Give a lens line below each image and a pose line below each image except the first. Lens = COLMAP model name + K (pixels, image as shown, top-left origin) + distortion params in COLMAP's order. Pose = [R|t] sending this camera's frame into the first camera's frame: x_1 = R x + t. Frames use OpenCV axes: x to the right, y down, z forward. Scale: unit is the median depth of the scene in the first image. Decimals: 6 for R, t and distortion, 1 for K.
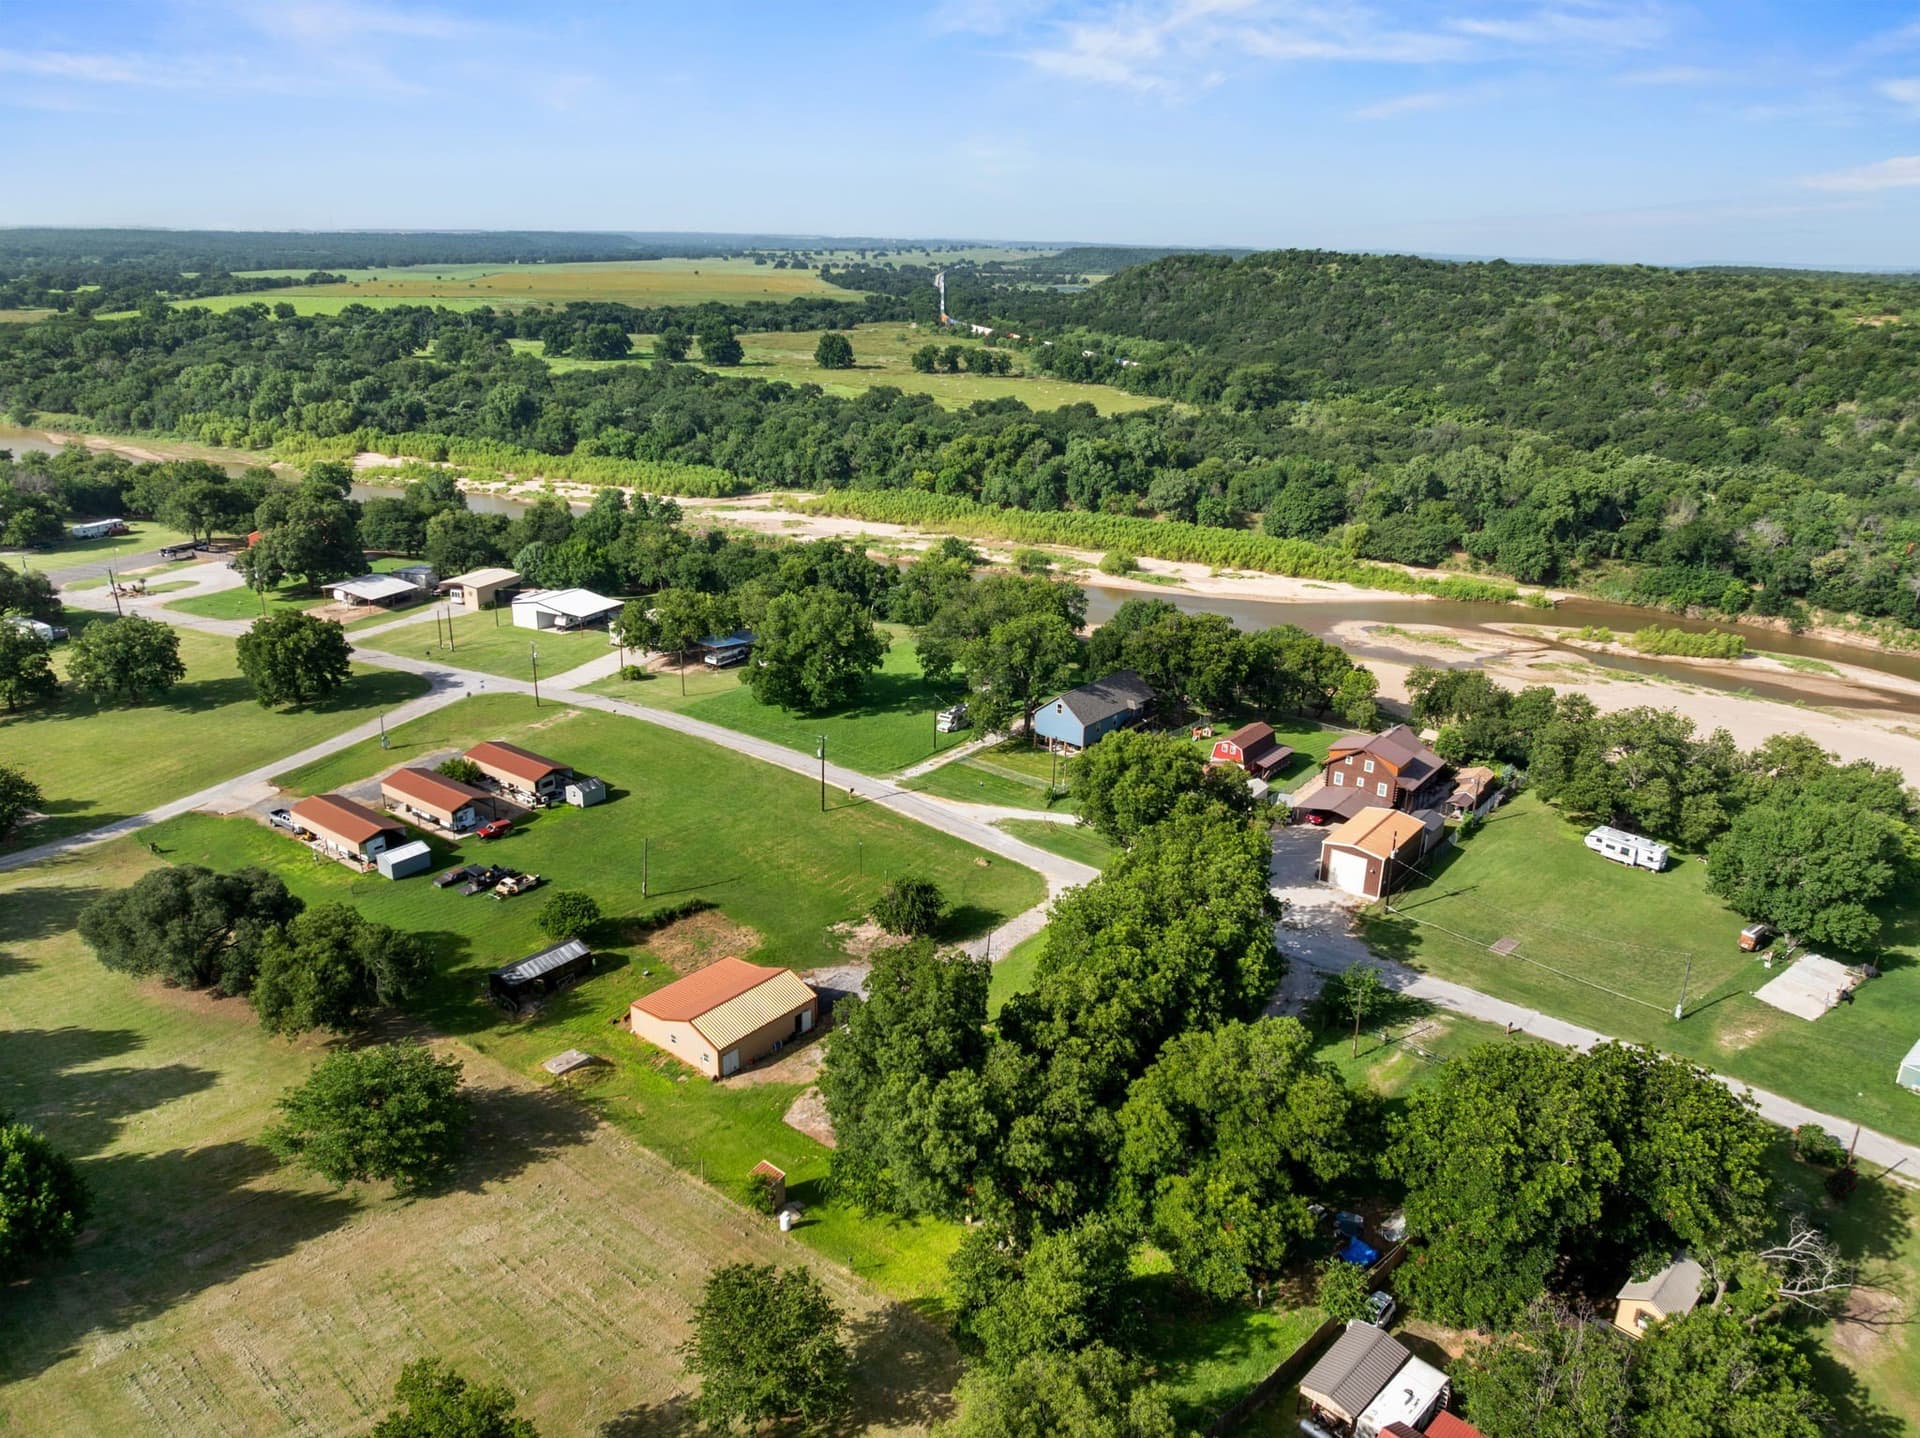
lens RADIAL K [[1347.4, 0, 967.9], [0, 1347.4, 717.0], [0, 0, 1]] dist [-0.036433, 0.000938]
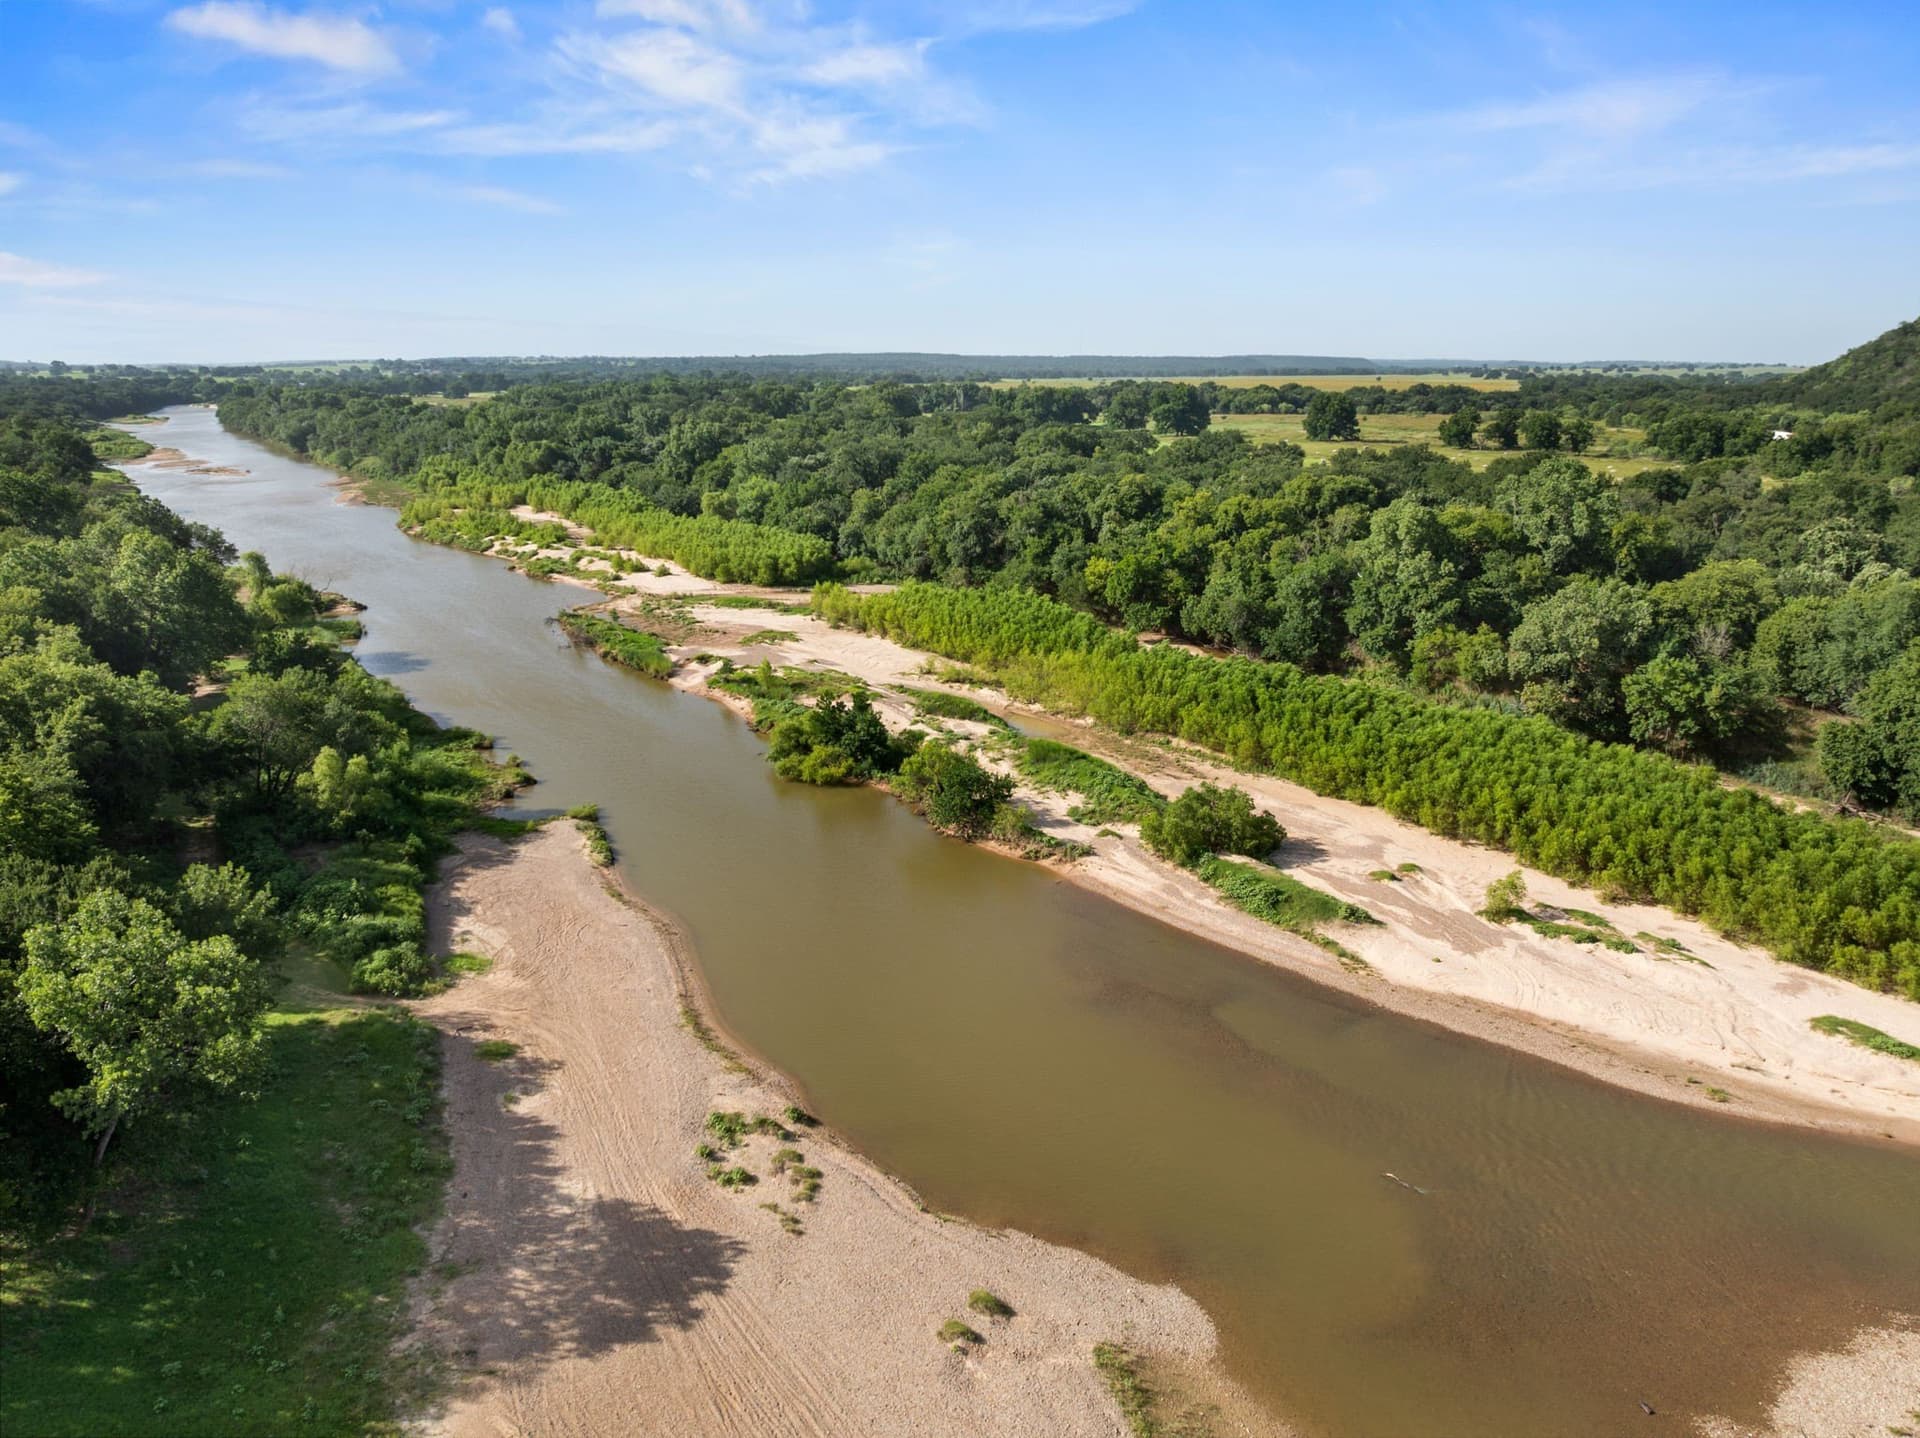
lens RADIAL K [[1347.4, 0, 967.9], [0, 1347.4, 717.0], [0, 0, 1]] dist [-0.036433, 0.000938]
pose [[0.857309, 0.108853, -0.503162, 0.229701], [-0.152491, 0.987222, -0.046248, -0.117401], [0.491699, 0.116377, 0.862954, 0.687544]]
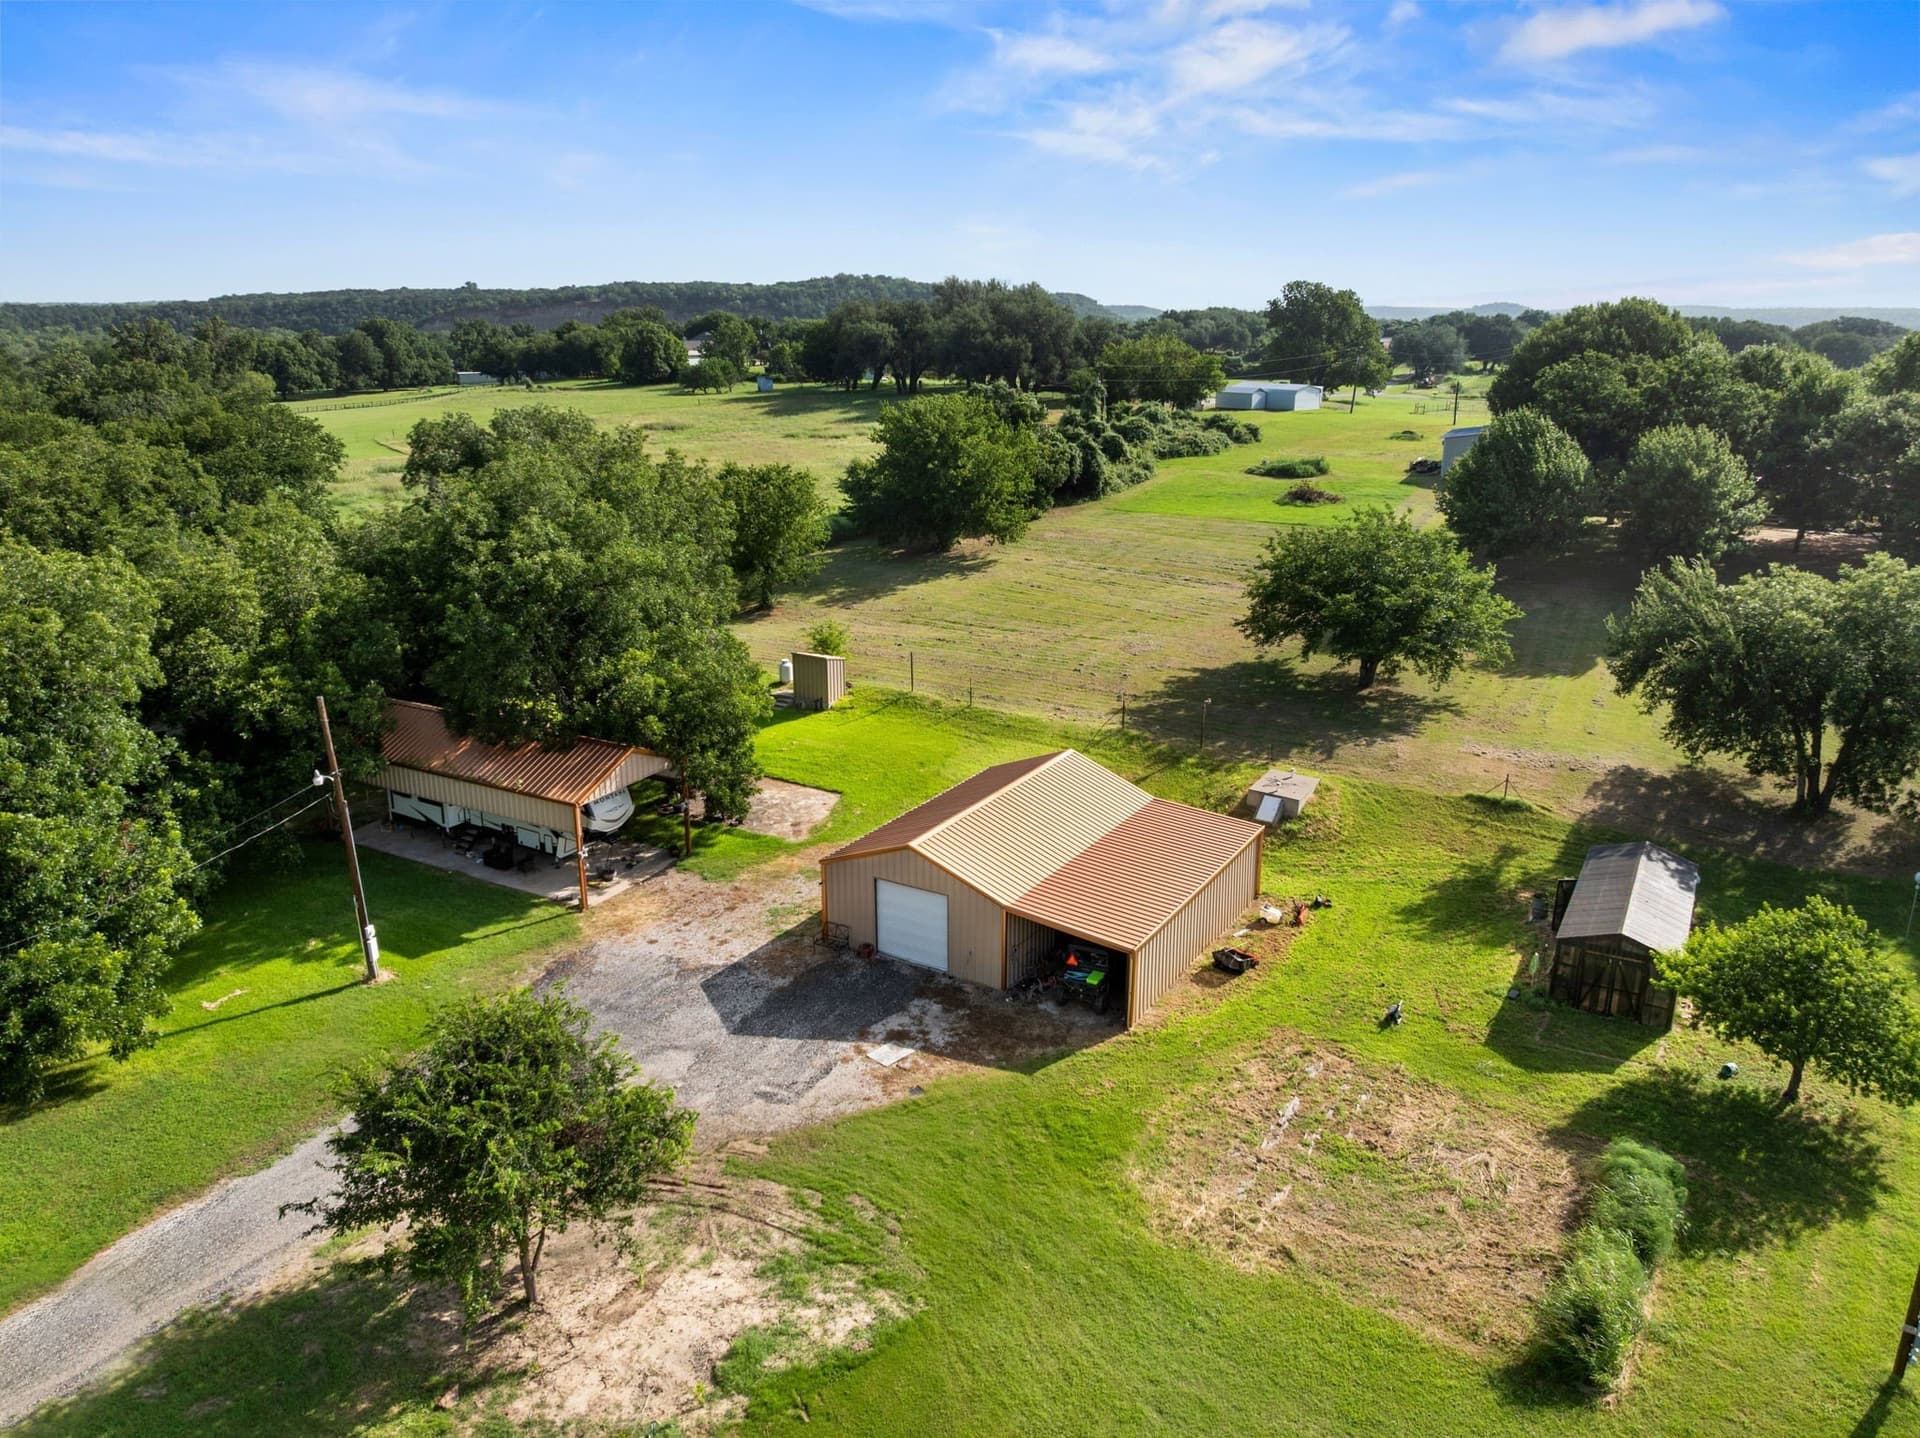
lens RADIAL K [[1347.4, 0, 967.9], [0, 1347.4, 717.0], [0, 0, 1]] dist [-0.036433, 0.000938]
pose [[-0.989634, 0.018420, -0.142428, -0.038832], [-0.067710, 0.814753, 0.575841, -0.018094], [0.126650, 0.579515, -0.805060, 0.491037]]
